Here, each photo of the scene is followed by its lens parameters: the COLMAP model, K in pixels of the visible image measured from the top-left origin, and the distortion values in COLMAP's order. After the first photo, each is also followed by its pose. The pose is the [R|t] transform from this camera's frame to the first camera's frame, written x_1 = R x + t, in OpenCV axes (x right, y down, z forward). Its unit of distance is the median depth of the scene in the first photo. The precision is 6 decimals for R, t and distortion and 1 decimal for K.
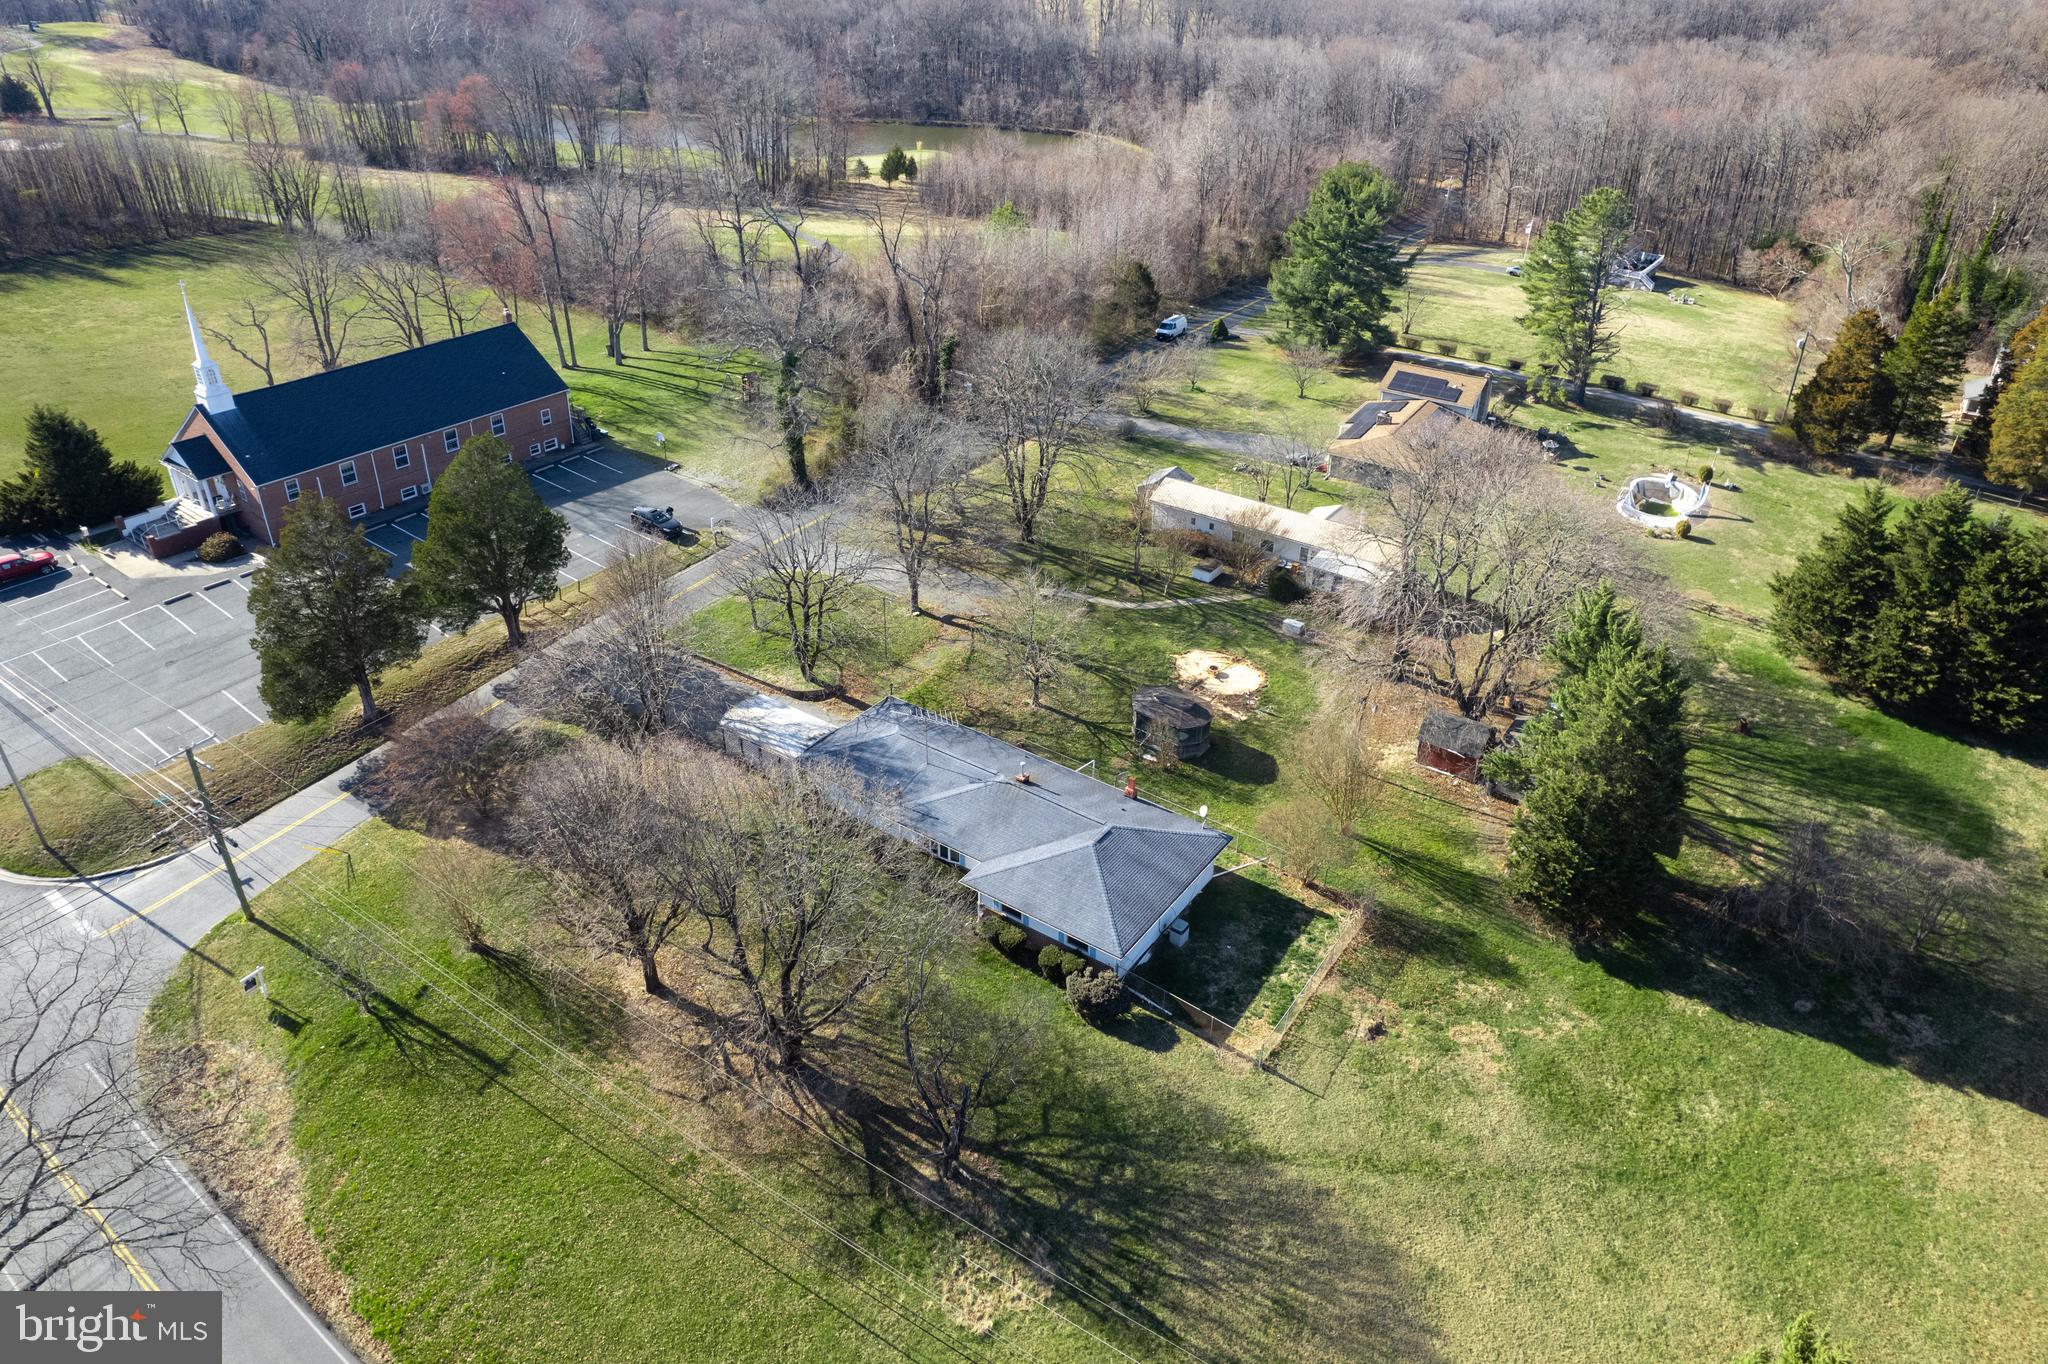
lens RADIAL K [[1309.1, 0, 1027.6], [0, 1309.1, 676.3], [0, 0, 1]] dist [-0.070633, 0.057147]
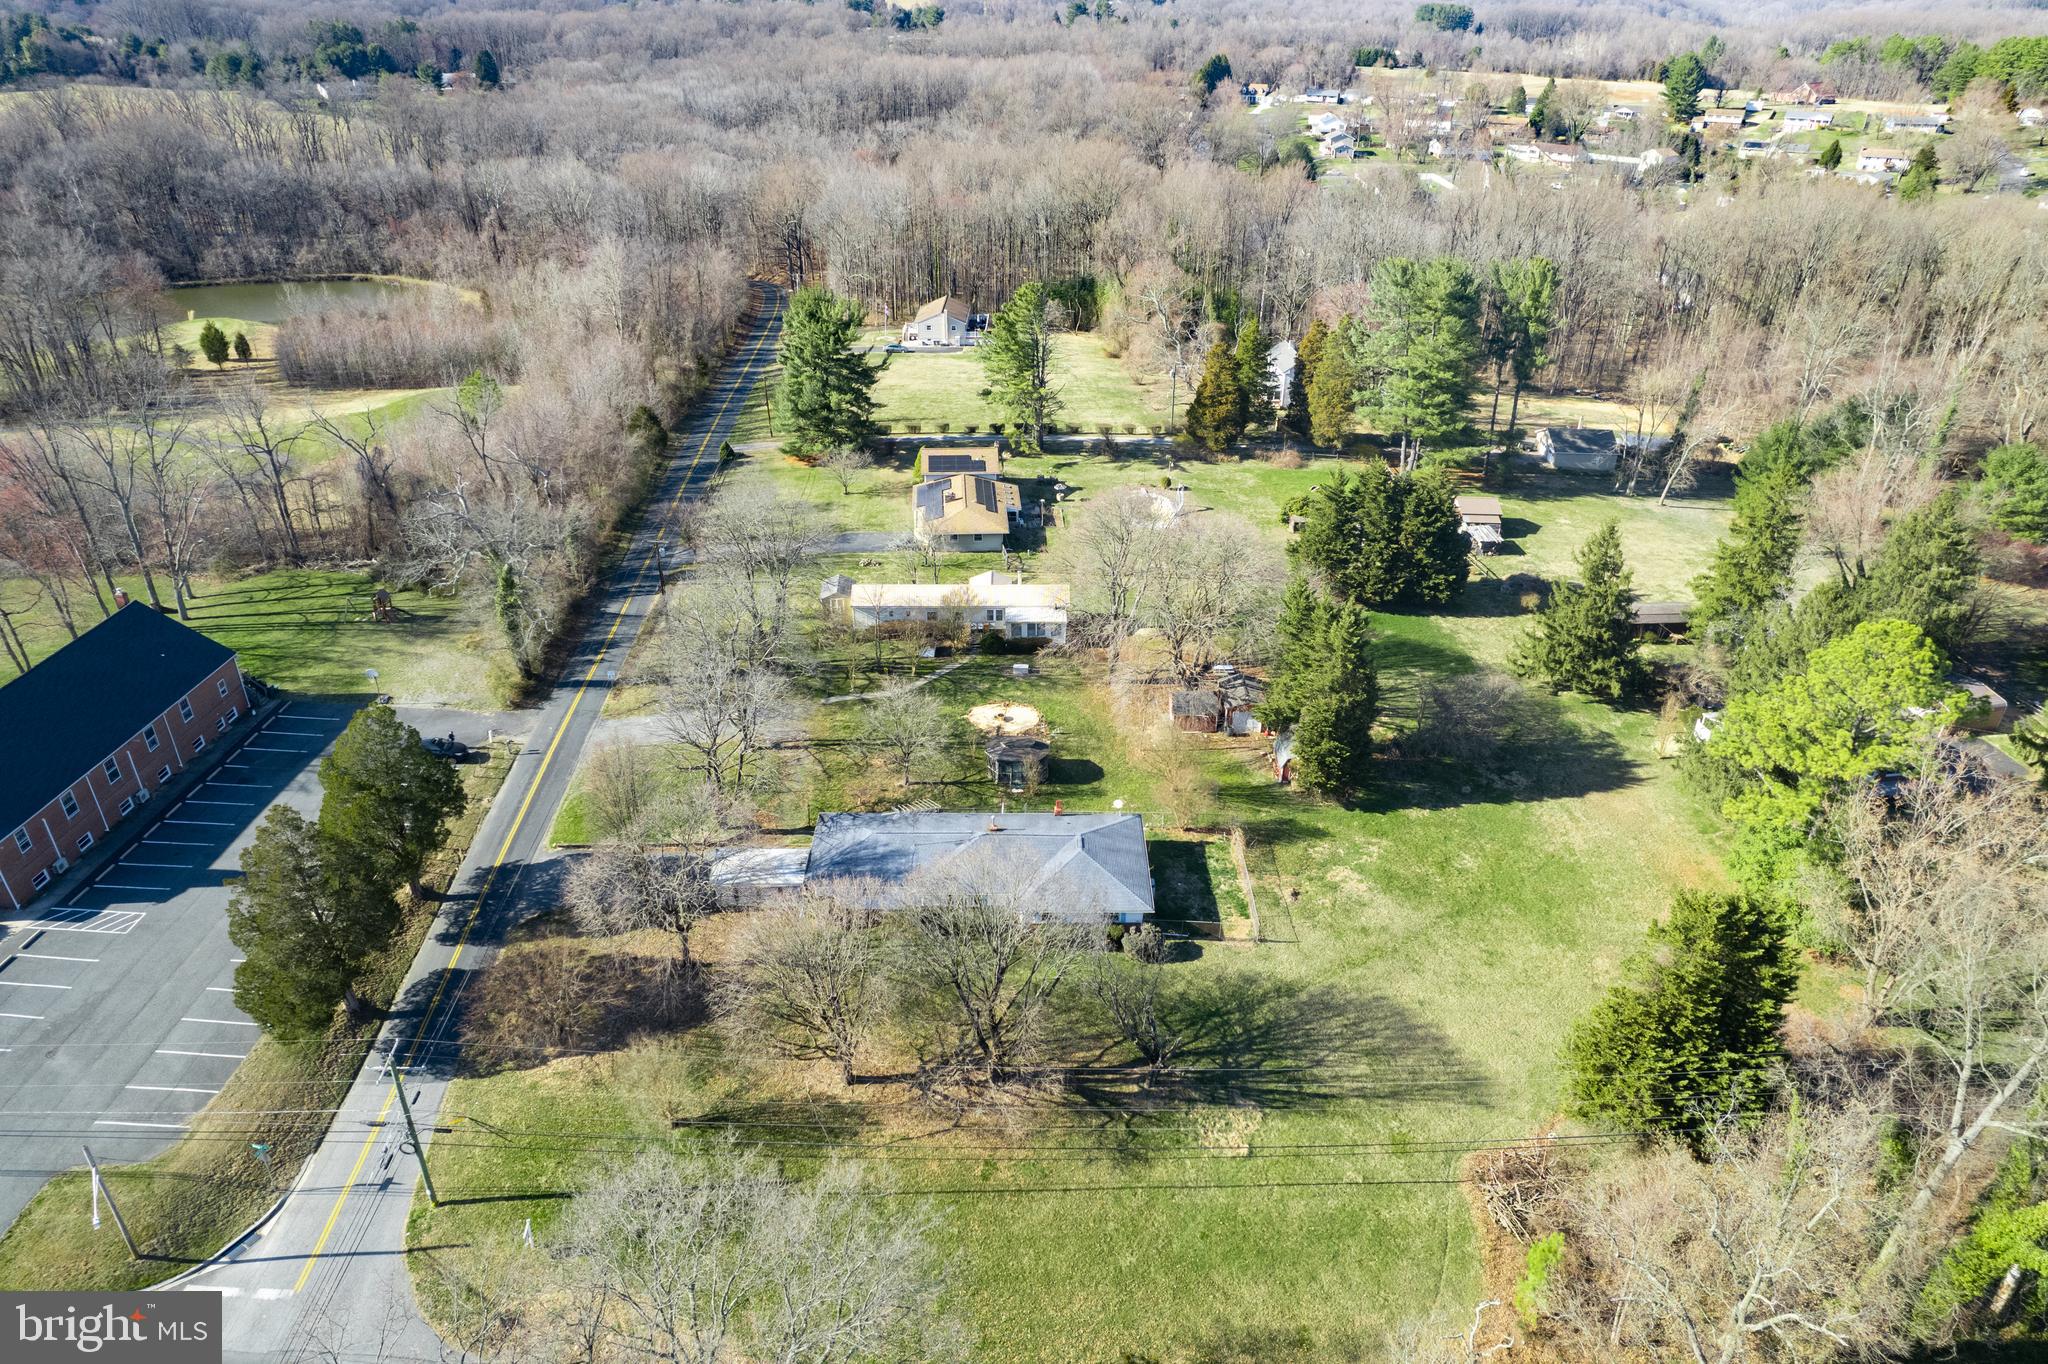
lens RADIAL K [[1309.1, 0, 1027.6], [0, 1309.1, 676.3], [0, 0, 1]] dist [-0.070633, 0.057147]
pose [[0.817234, -0.283561, 0.501718, -0.514693], [0.305277, 0.951404, 0.040457, -0.094912], [-0.488808, 0.120100, 0.864085, -0.143439]]
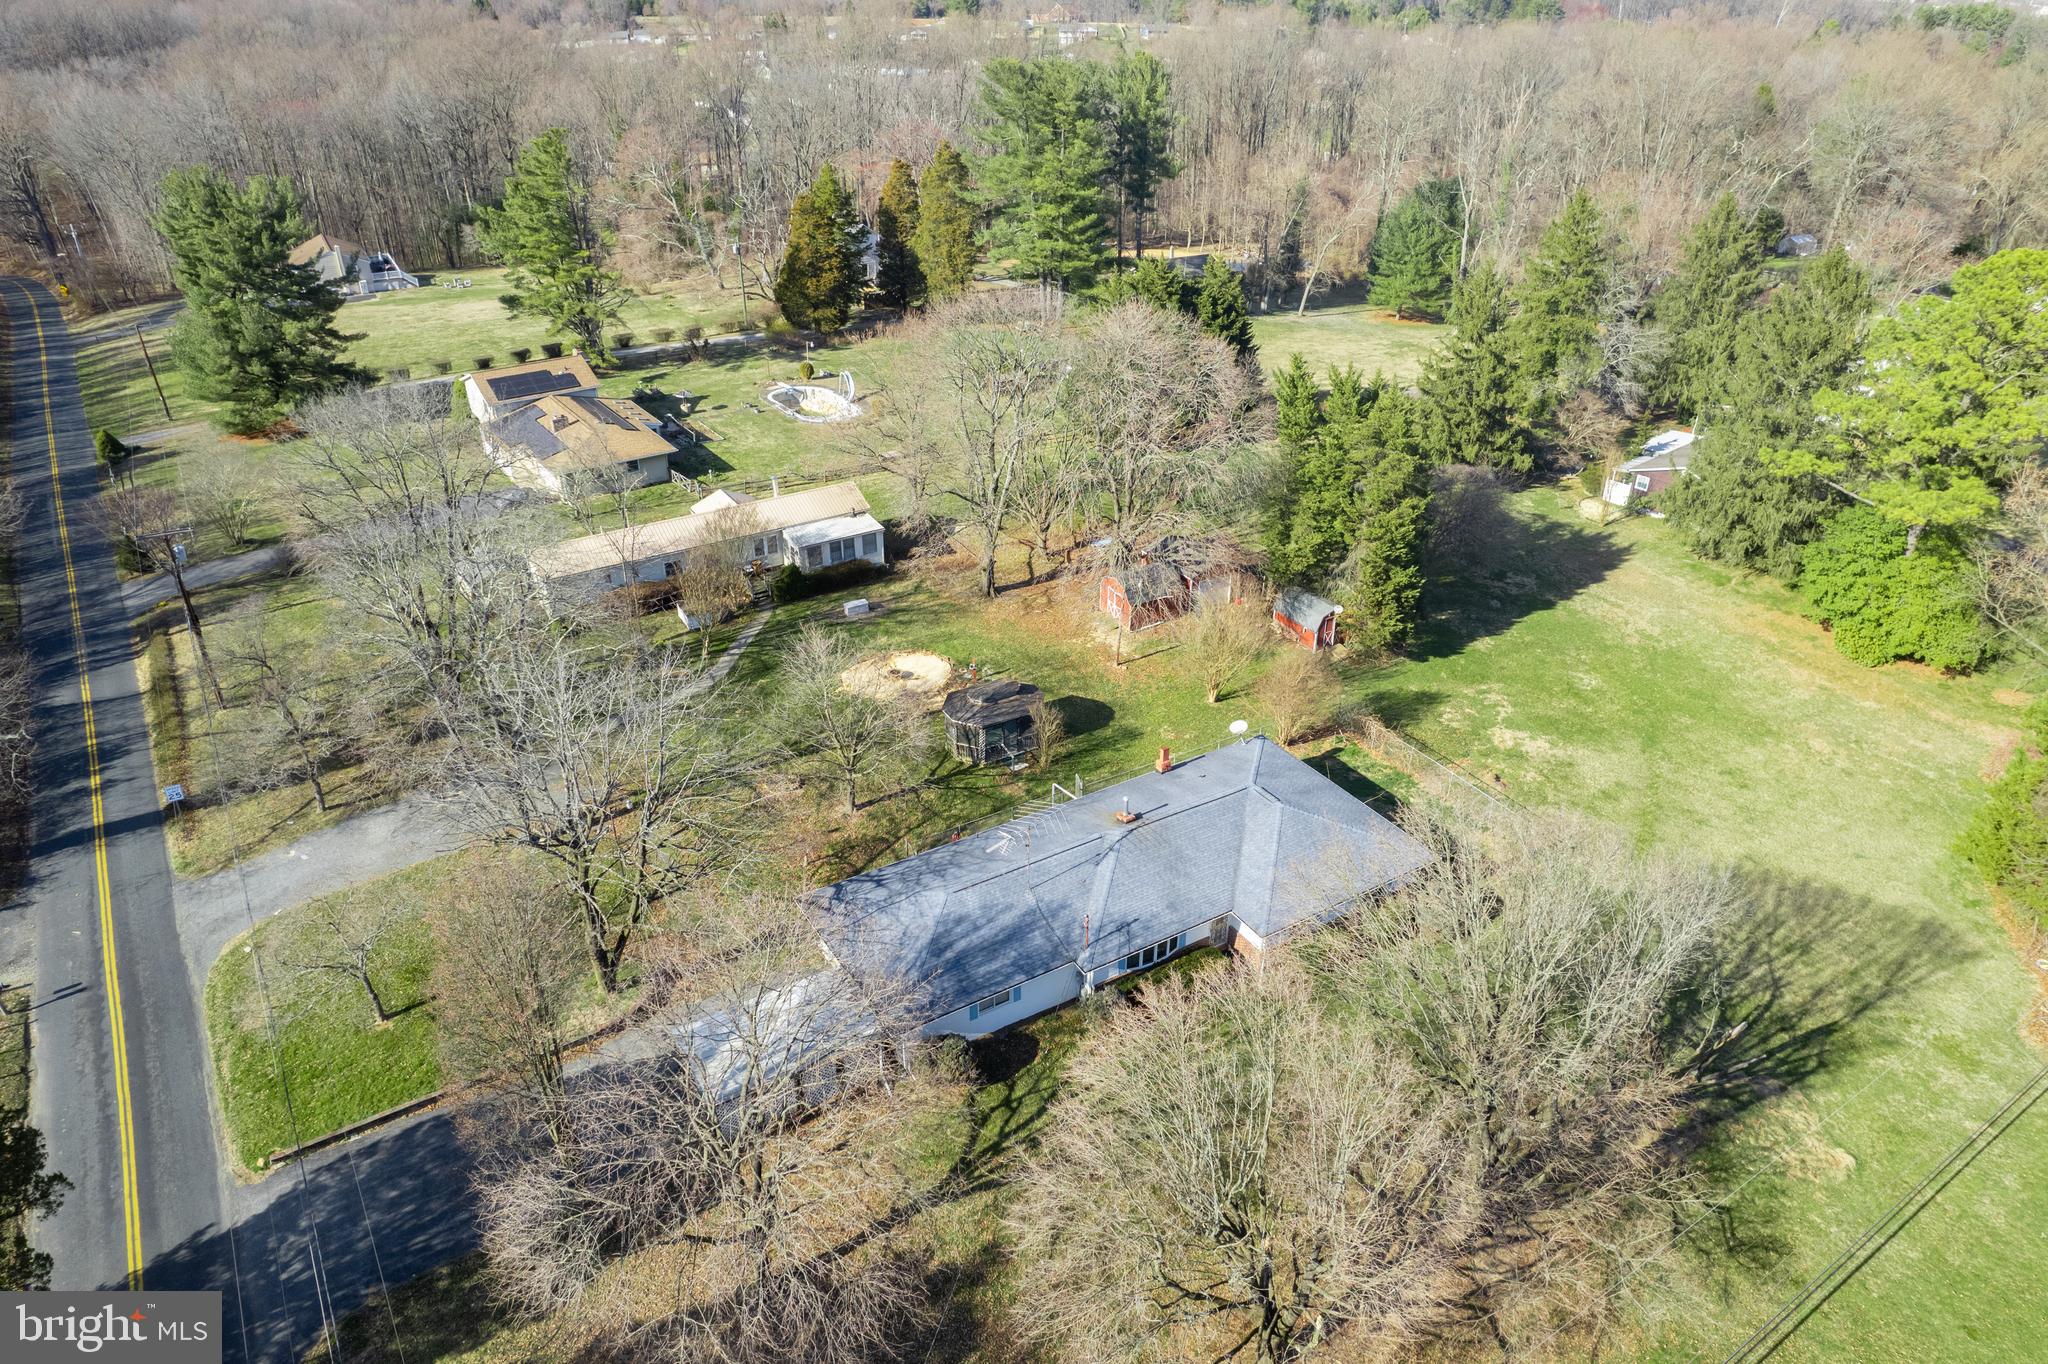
lens RADIAL K [[1301.0, 0, 1028.1], [0, 1301.0, 690.8], [0, 0, 1]] dist [-0.078123, 0.069768]
pose [[0.403346, -0.465846, 0.787591, -0.510589], [0.482236, 0.839701, 0.249702, -0.173587], [-0.777664, 0.279088, 0.563338, 0.525518]]
